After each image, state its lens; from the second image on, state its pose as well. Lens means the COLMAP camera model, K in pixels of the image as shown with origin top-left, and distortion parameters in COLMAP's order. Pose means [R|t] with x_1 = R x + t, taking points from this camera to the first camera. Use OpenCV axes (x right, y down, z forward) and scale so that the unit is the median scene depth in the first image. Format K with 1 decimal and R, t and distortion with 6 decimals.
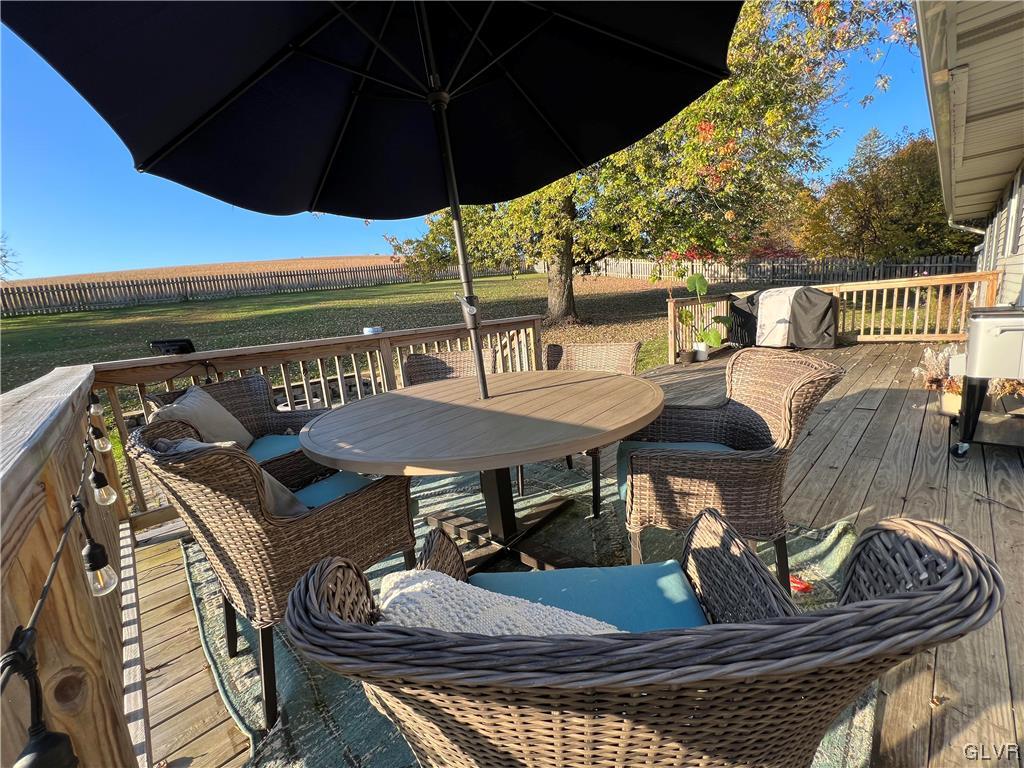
lens RADIAL K [[408.4, 0, 512.0], [0, 408.4, 384.0], [0, 0, 1]] dist [0.000175, 0.000111]
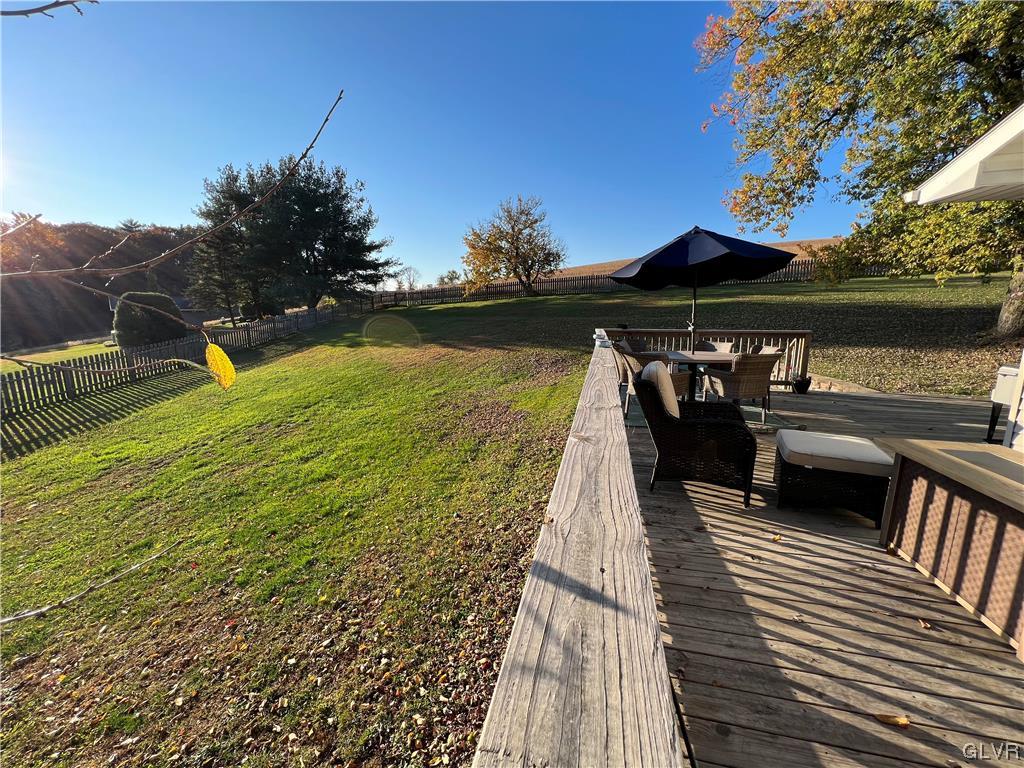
lens RADIAL K [[408.4, 0, 512.0], [0, 408.4, 384.0], [0, 0, 1]] dist [0.000175, 0.000111]
pose [[0.556679, 0.231296, -0.797879, 0.198511], [-0.202249, 0.969293, 0.139878, 0.011303], [0.805732, 0.083503, 0.586365, -0.226408]]
